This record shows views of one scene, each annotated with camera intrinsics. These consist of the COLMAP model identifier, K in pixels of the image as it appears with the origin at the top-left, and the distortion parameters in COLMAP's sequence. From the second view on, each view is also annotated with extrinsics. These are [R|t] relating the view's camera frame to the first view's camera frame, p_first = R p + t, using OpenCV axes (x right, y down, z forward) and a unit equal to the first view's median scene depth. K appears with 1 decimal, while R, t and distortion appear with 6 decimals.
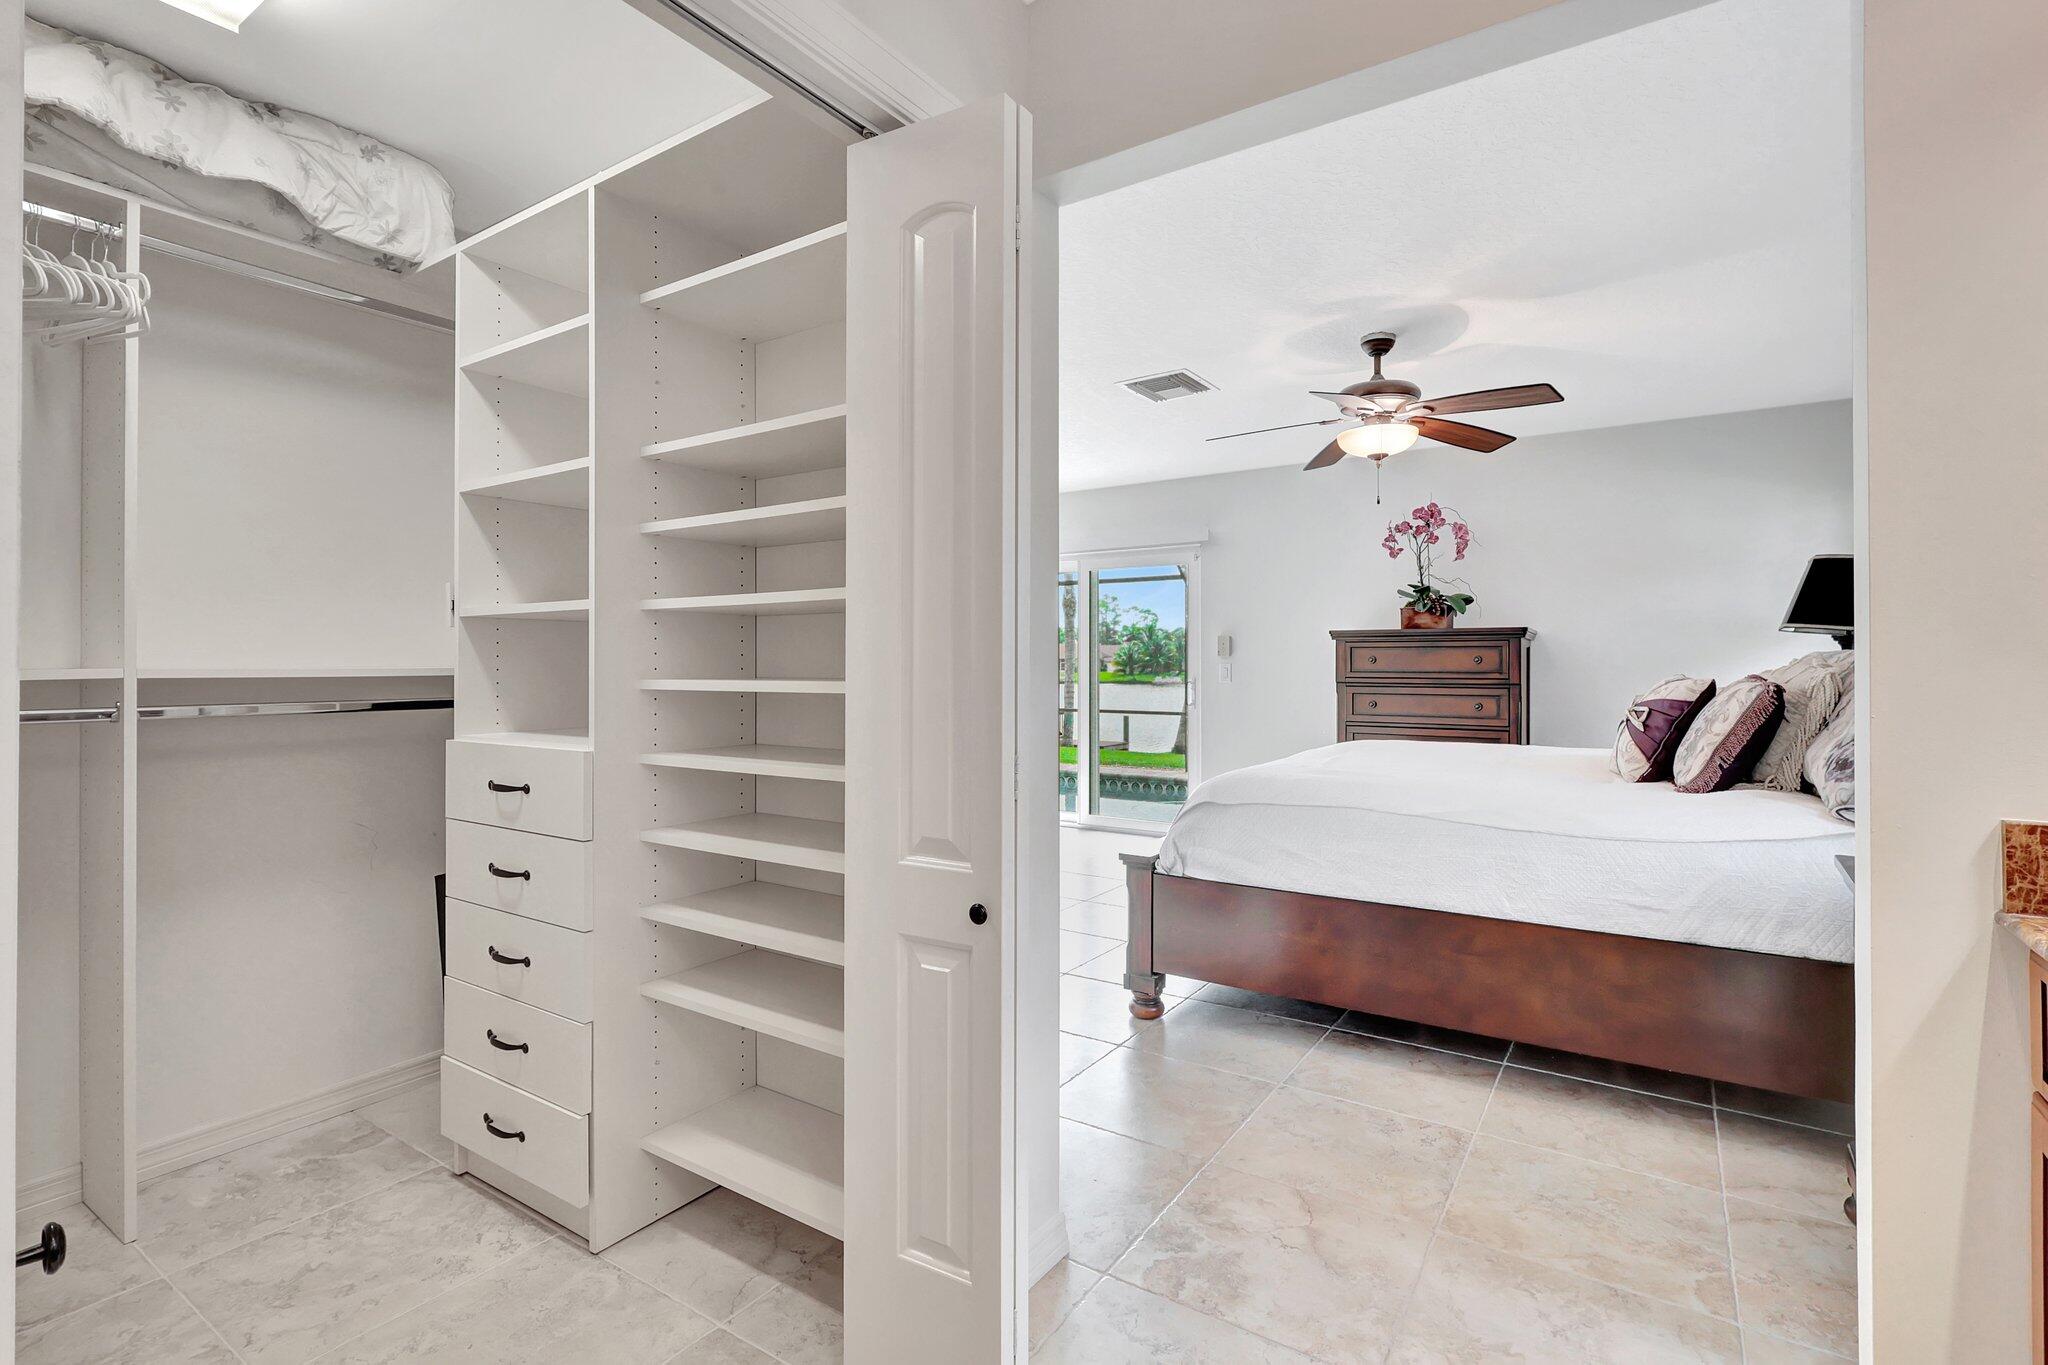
lens RADIAL K [[955.5, 0, 1022.3], [0, 955.5, 661.5], [0, 0, 1]] dist [-0.002079, 0.000648]
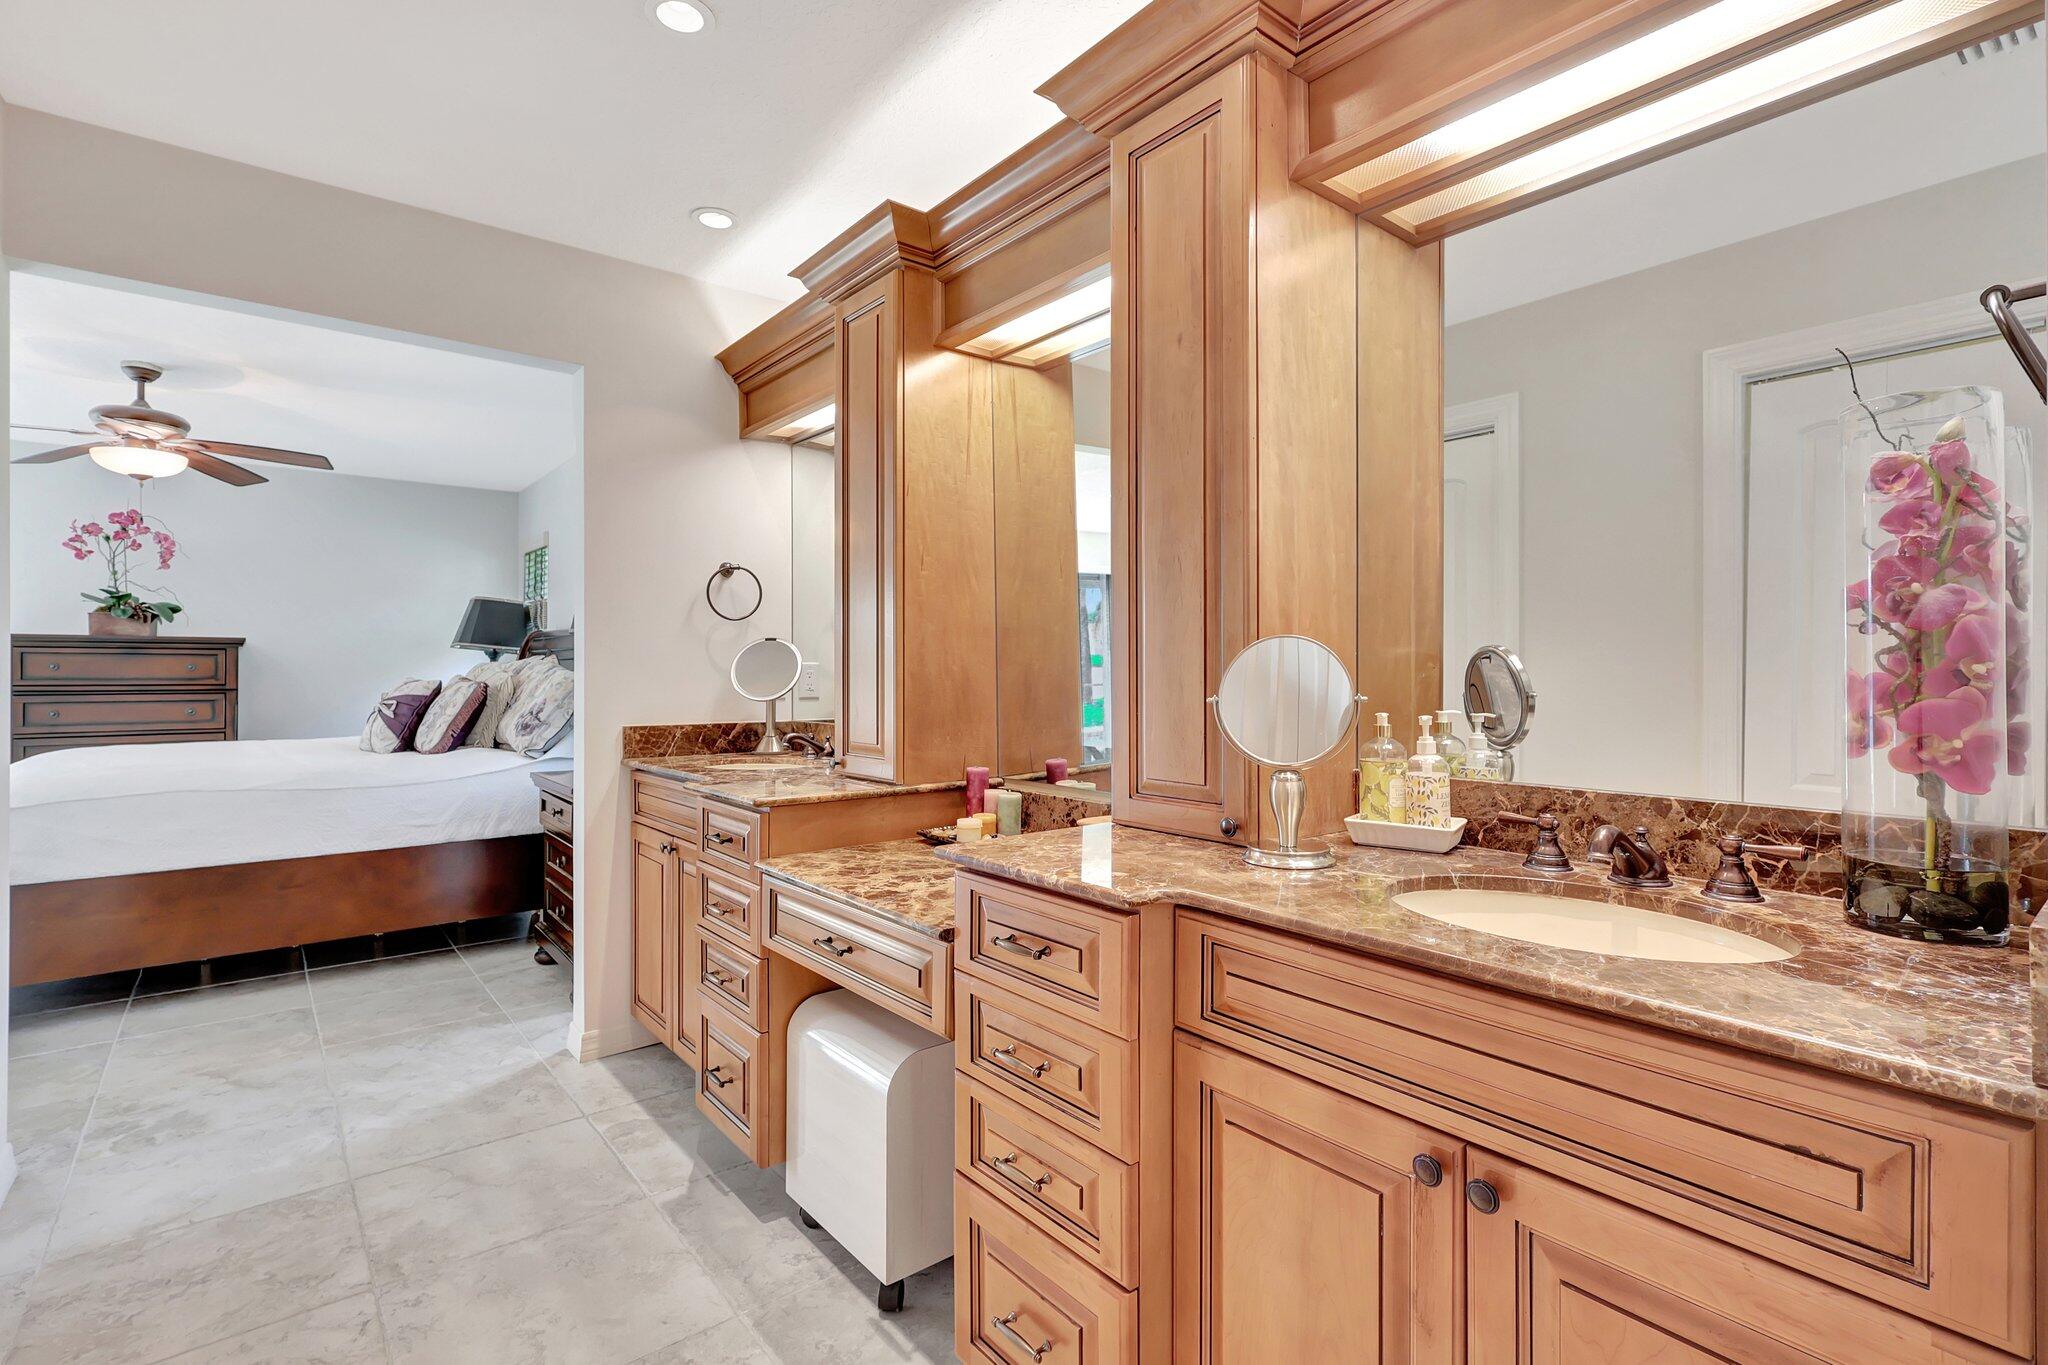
lens RADIAL K [[955.5, 0, 1032.8], [0, 955.5, 674.0], [0, 0, 1]] dist [-0.002079, 0.000648]
pose [[0.284284, -0.000216, 0.958740, -0.370869], [-0.002312, 0.999997, 0.000911, 0.003946], [-0.958737, -0.002476, 0.284283, -0.265470]]
